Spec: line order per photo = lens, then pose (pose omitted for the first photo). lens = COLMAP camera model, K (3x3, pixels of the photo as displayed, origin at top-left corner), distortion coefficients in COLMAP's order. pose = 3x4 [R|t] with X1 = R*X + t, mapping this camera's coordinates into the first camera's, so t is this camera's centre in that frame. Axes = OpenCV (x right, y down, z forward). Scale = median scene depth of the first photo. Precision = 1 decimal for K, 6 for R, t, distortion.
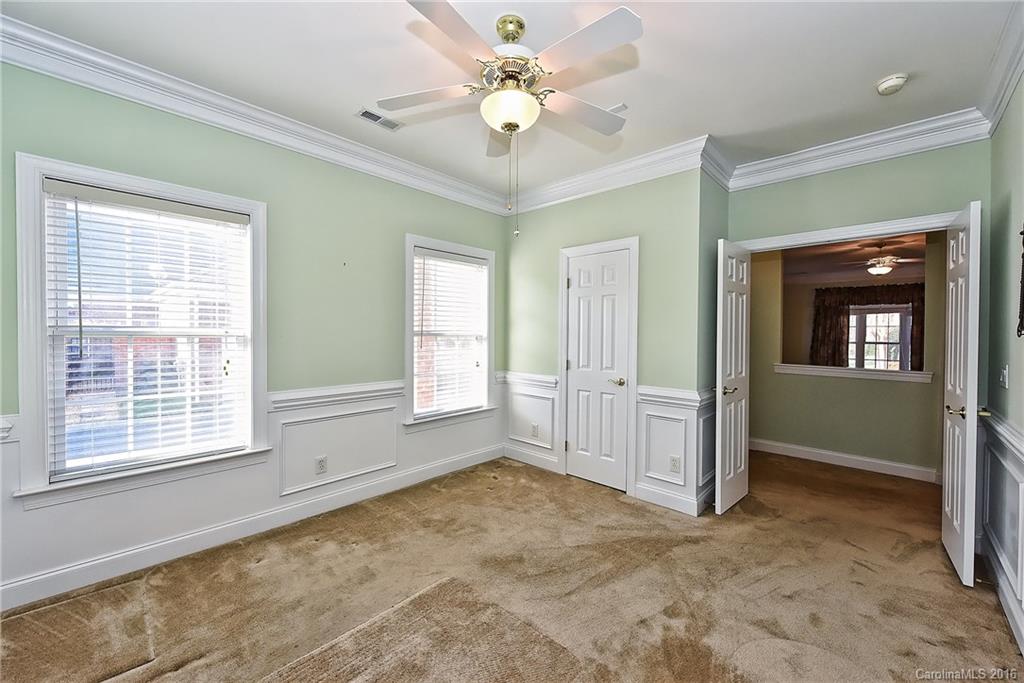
lens RADIAL K [[406.4, 0, 514.2], [0, 406.4, 338.3], [0, 0, 1]] dist [0.001604, -0.000661]
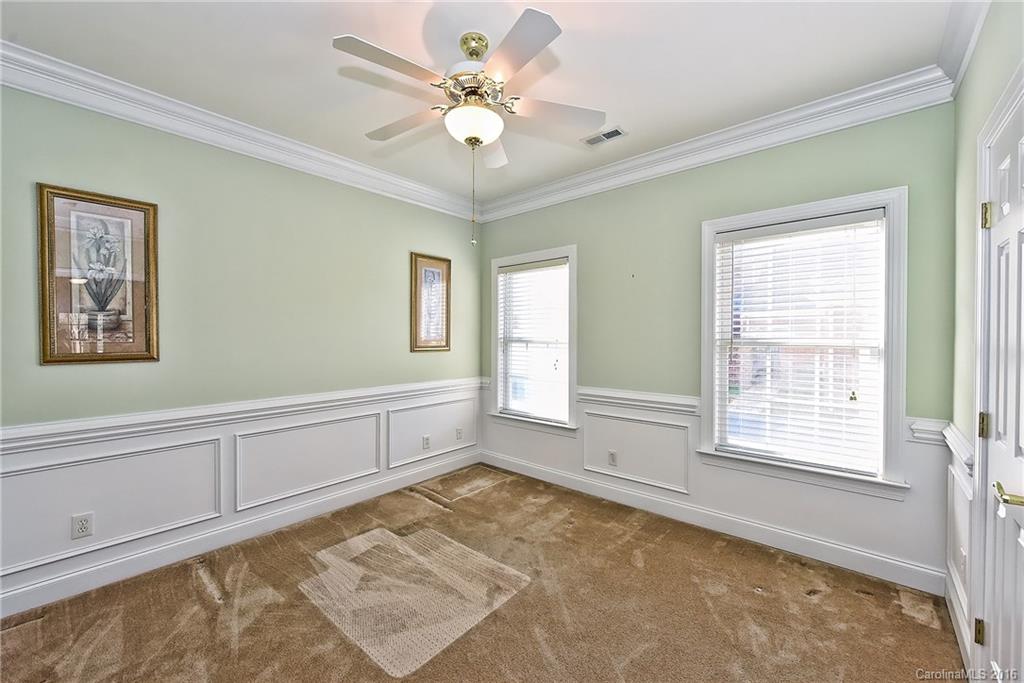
lens RADIAL K [[406.4, 0, 518.2], [0, 406.4, 340.9], [0, 0, 1]] dist [0.001604, -0.000661]
pose [[0.037407, -0.002305, -0.999297, 0.495531], [-0.019491, 0.999805, -0.003036, -0.003995], [0.999110, 0.019591, 0.037355, 0.529605]]
